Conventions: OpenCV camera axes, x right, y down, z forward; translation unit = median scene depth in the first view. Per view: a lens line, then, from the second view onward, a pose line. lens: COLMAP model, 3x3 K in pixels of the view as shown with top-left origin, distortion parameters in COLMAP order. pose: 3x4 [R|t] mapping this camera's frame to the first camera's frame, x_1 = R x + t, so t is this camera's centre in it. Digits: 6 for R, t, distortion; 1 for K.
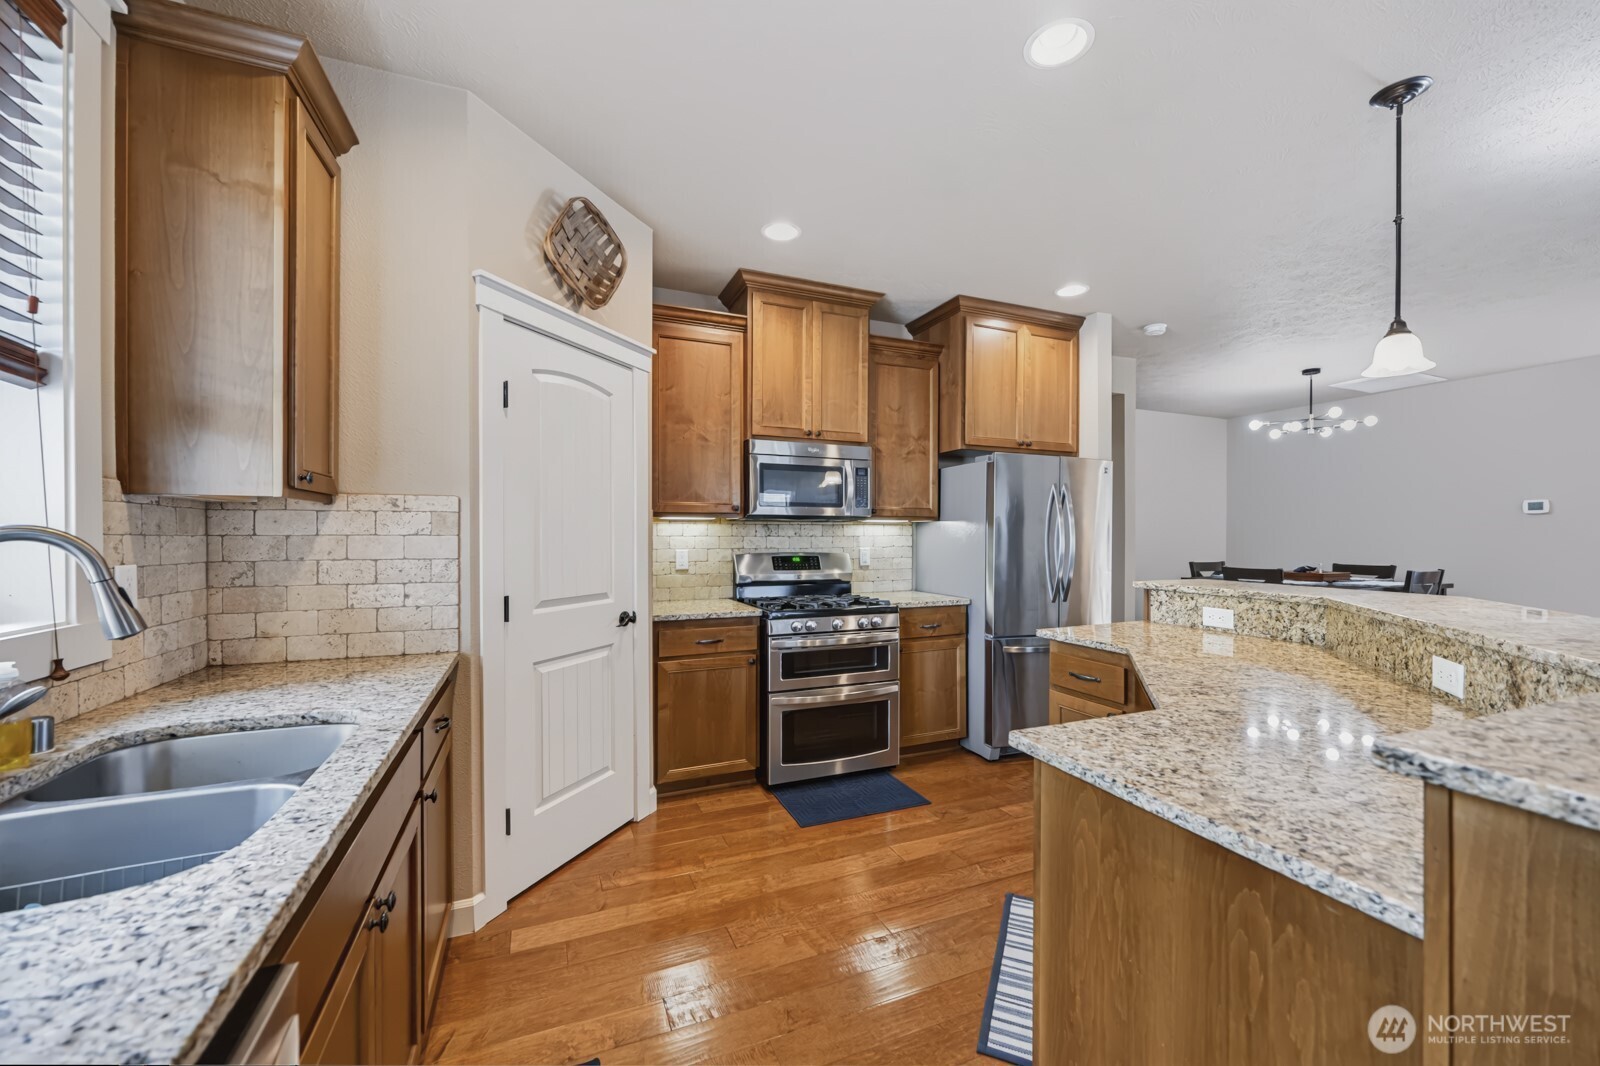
lens RADIAL K [[629.5, 0, 806.0], [0, 629.5, 540.3], [0, 0, 1]] dist [-0.001404, -0.000239]
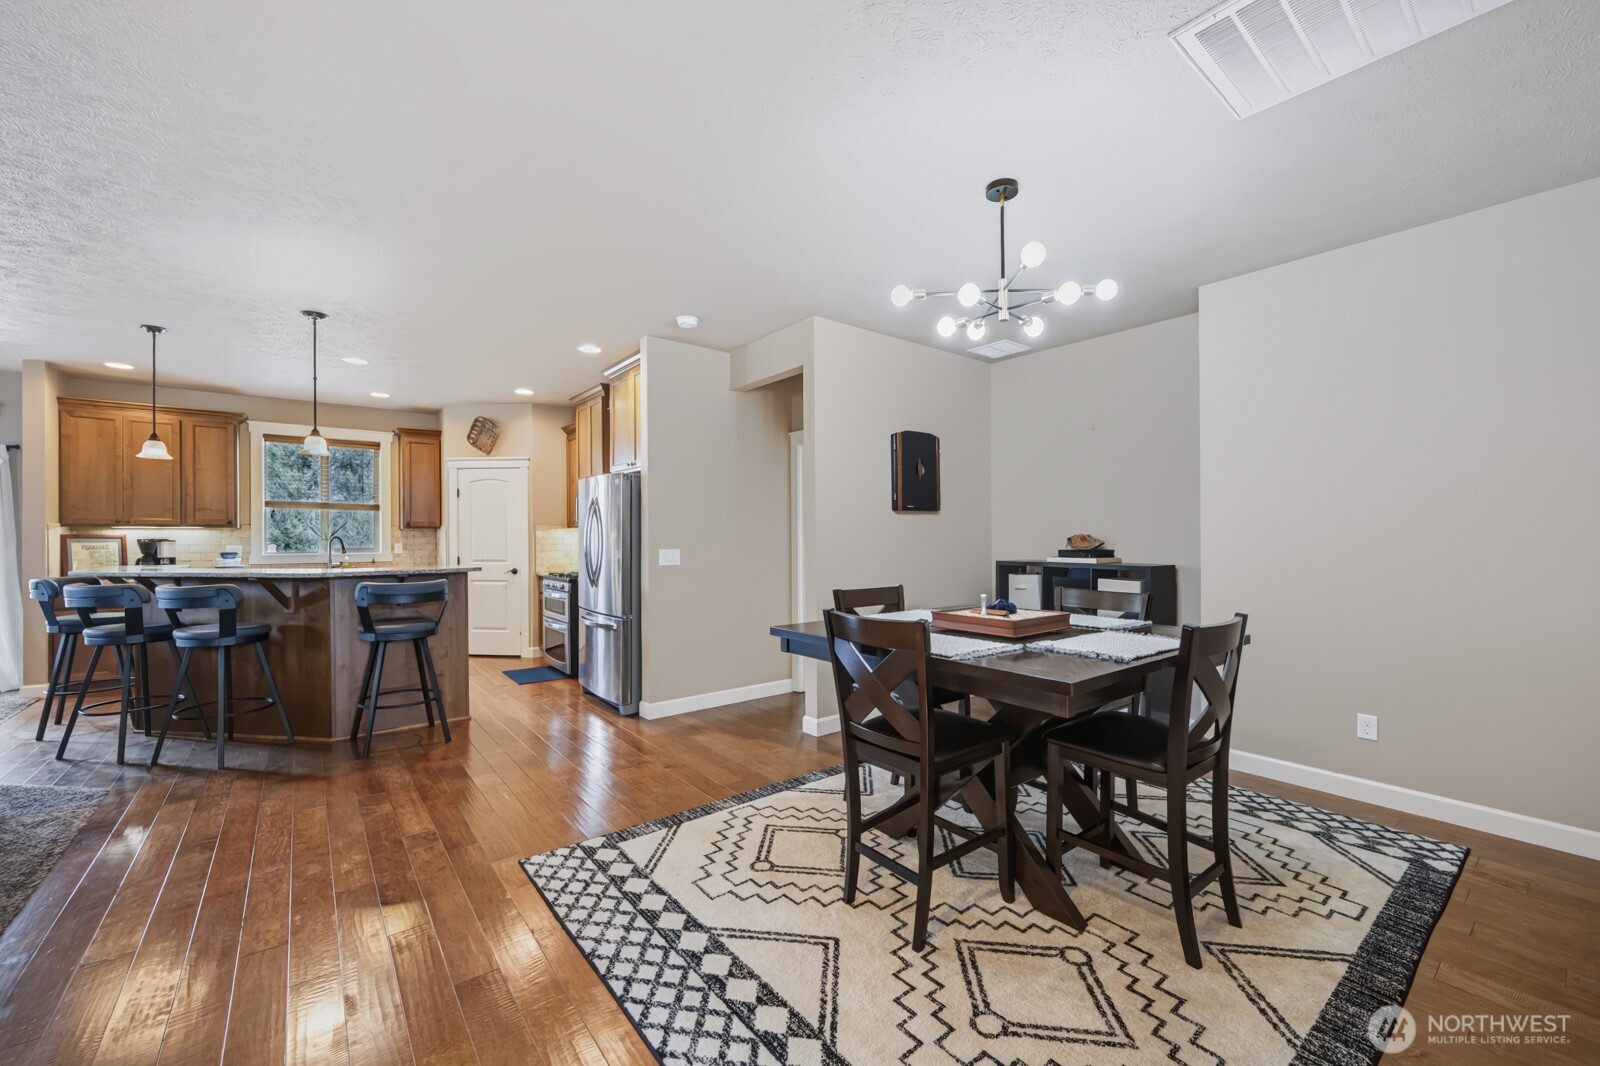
lens RADIAL K [[638.9, 0, 800.6], [0, 638.9, 529.1], [0, 0, 1]] dist [-0.001388, 0.000146]
pose [[0.263600, -0.011900, -0.964559, 2.188254], [-0.003967, 0.999902, -0.013421, -0.008105], [0.964624, 0.007364, 0.263527, 1.292747]]
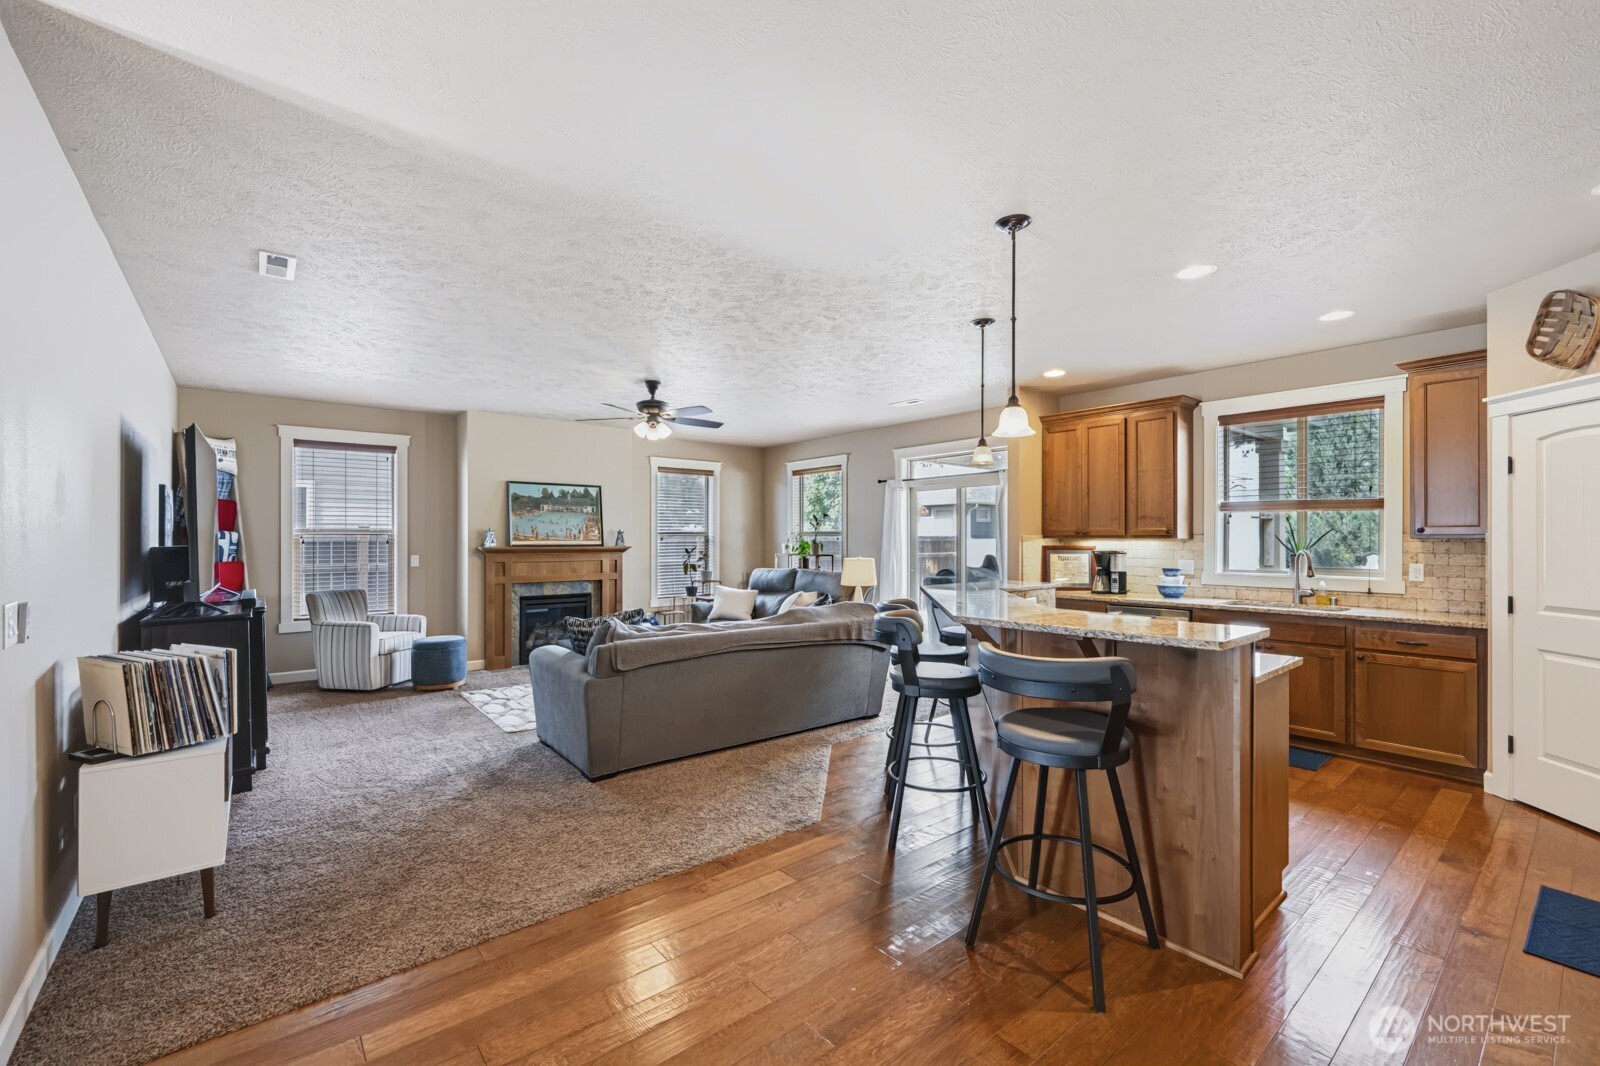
lens RADIAL K [[670.4, 0, 798.7], [0, 670.4, 545.7], [0, 0, 1]] dist [-0.001603, -0.000558]
pose [[-0.957550, 0.001535, -0.288263, 1.184943], [-0.003340, 0.999860, 0.016419, -0.039614], [0.288248, 0.016685, -0.957411, 1.472188]]
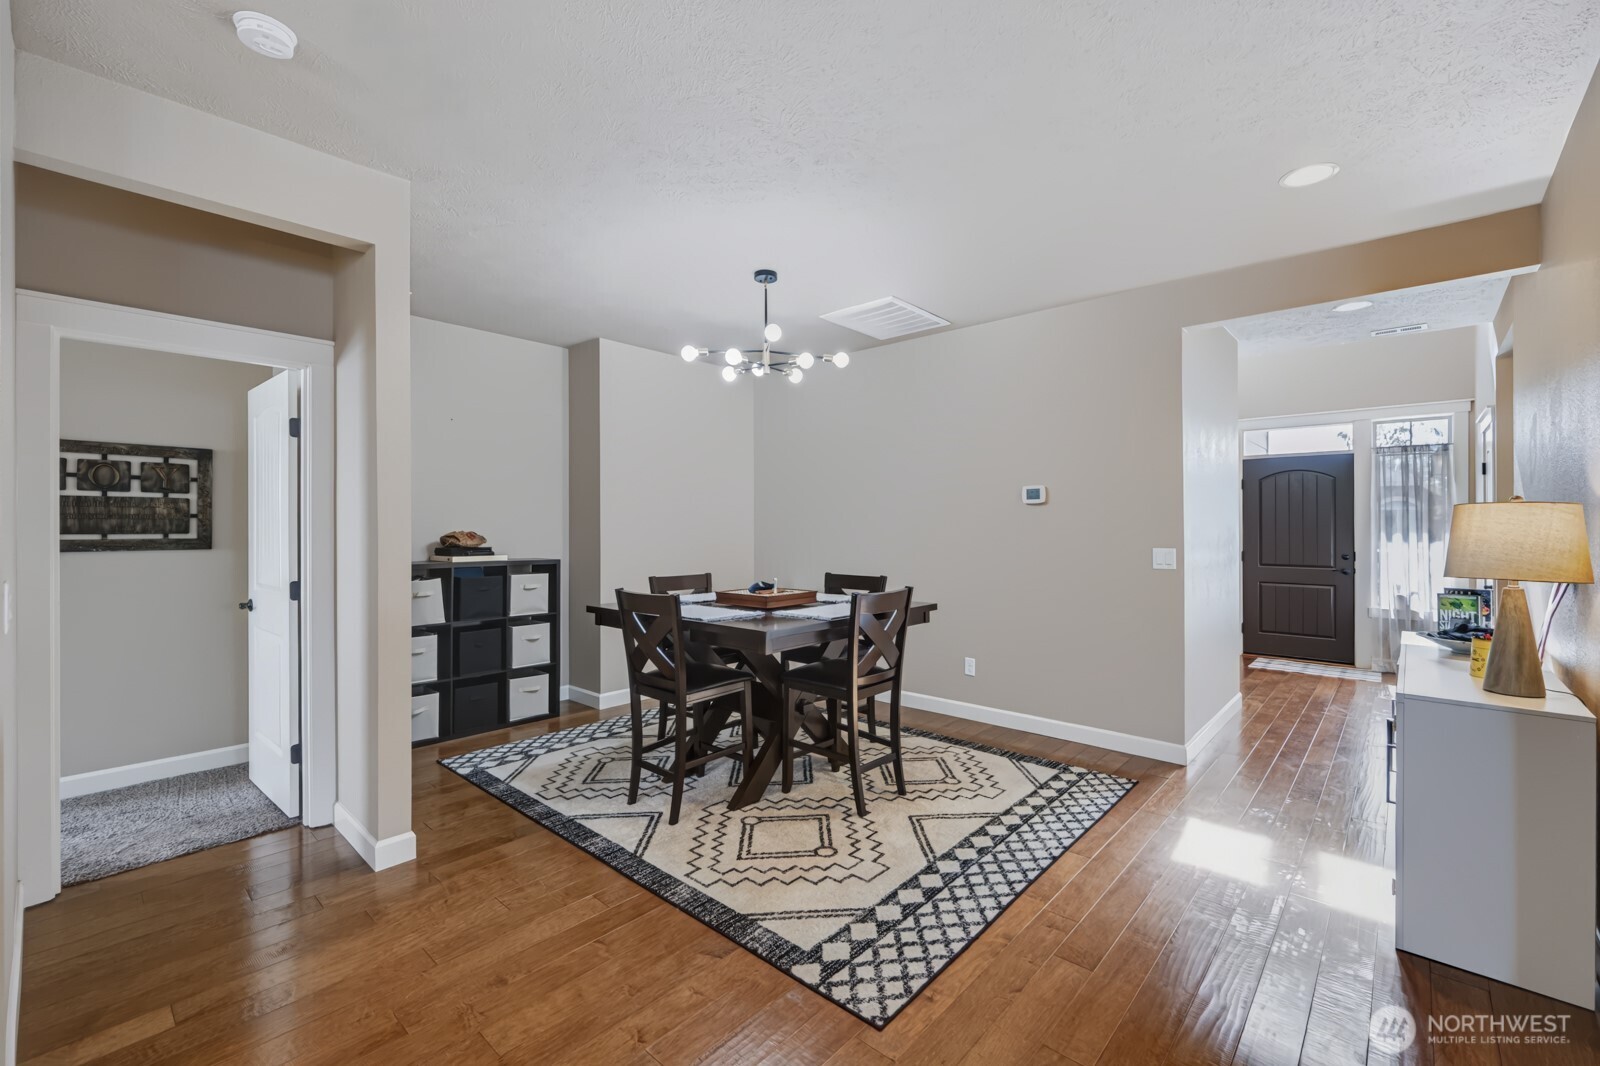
lens RADIAL K [[677.5, 0, 801.5], [0, 677.5, 525.7], [0, 0, 1]] dist [-0.003763, -0.000445]
pose [[0.904939, -0.000103, 0.425541, 0.967641], [0.003631, 0.999965, -0.007481, -0.018937], [-0.425526, 0.008315, 0.904908, 0.652279]]
